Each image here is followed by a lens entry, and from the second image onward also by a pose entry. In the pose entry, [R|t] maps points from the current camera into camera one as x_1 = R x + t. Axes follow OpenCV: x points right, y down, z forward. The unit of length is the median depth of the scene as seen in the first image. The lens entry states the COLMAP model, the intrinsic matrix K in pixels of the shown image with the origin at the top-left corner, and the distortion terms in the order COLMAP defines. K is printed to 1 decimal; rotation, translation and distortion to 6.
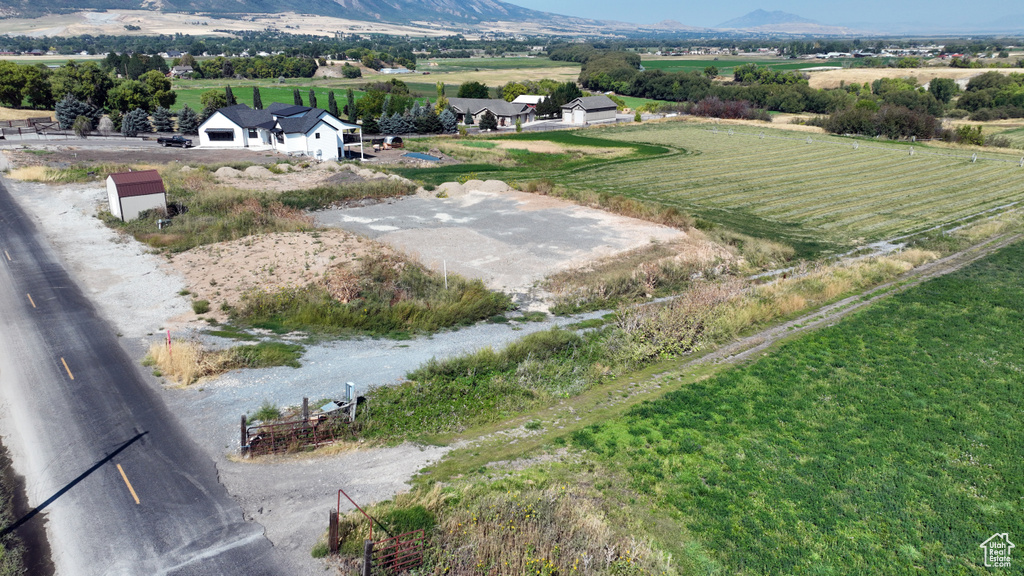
lens RADIAL K [[716.9, 0, 515.0], [0, 716.9, 289.1], [0, 0, 1]] dist [-0.008324, 0.025154]
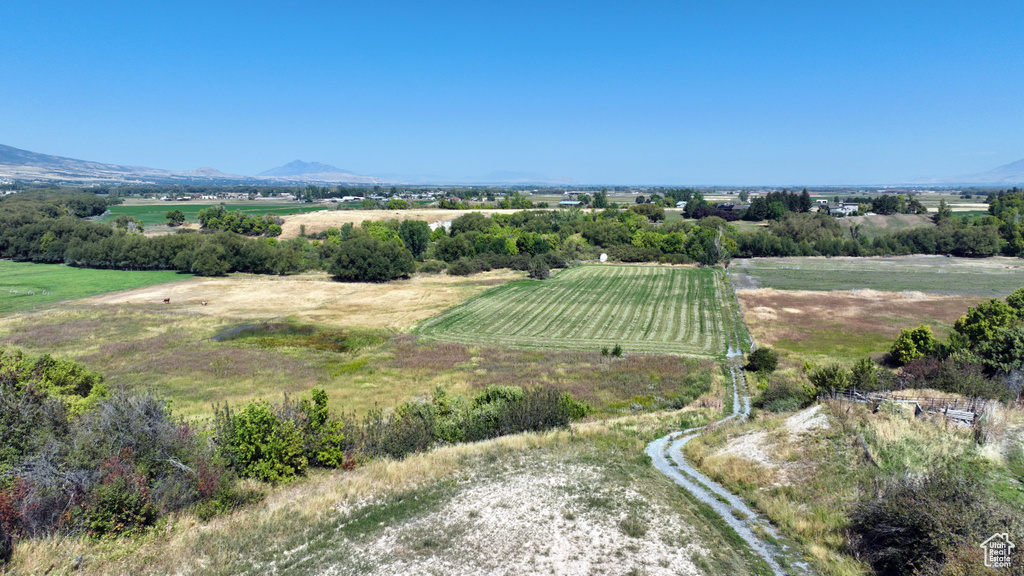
lens RADIAL K [[716.9, 0, 515.0], [0, 716.9, 289.1], [0, 0, 1]] dist [-0.008324, 0.025154]
pose [[0.827144, -0.072380, 0.557309, 0.274341], [0.178655, 0.974095, -0.138645, -0.104775], [-0.532836, 0.214245, 0.818648, 0.358424]]
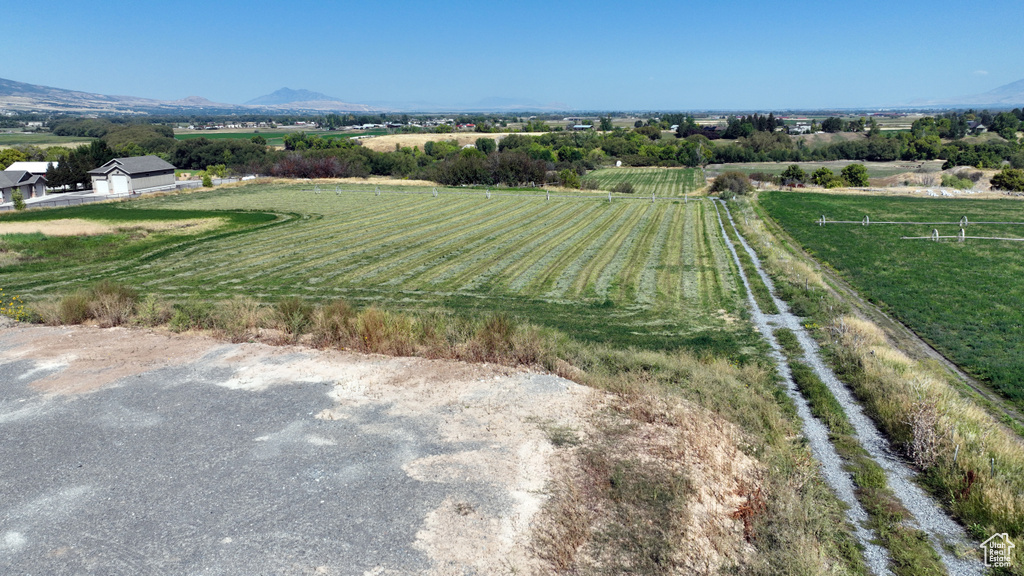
lens RADIAL K [[716.9, 0, 515.0], [0, 716.9, 289.1], [0, 0, 1]] dist [-0.008324, 0.025154]
pose [[0.820963, -0.136627, 0.554394, 0.001347], [0.190495, 0.980858, -0.040364, -0.019218], [-0.538267, 0.138747, 0.831275, 0.114913]]
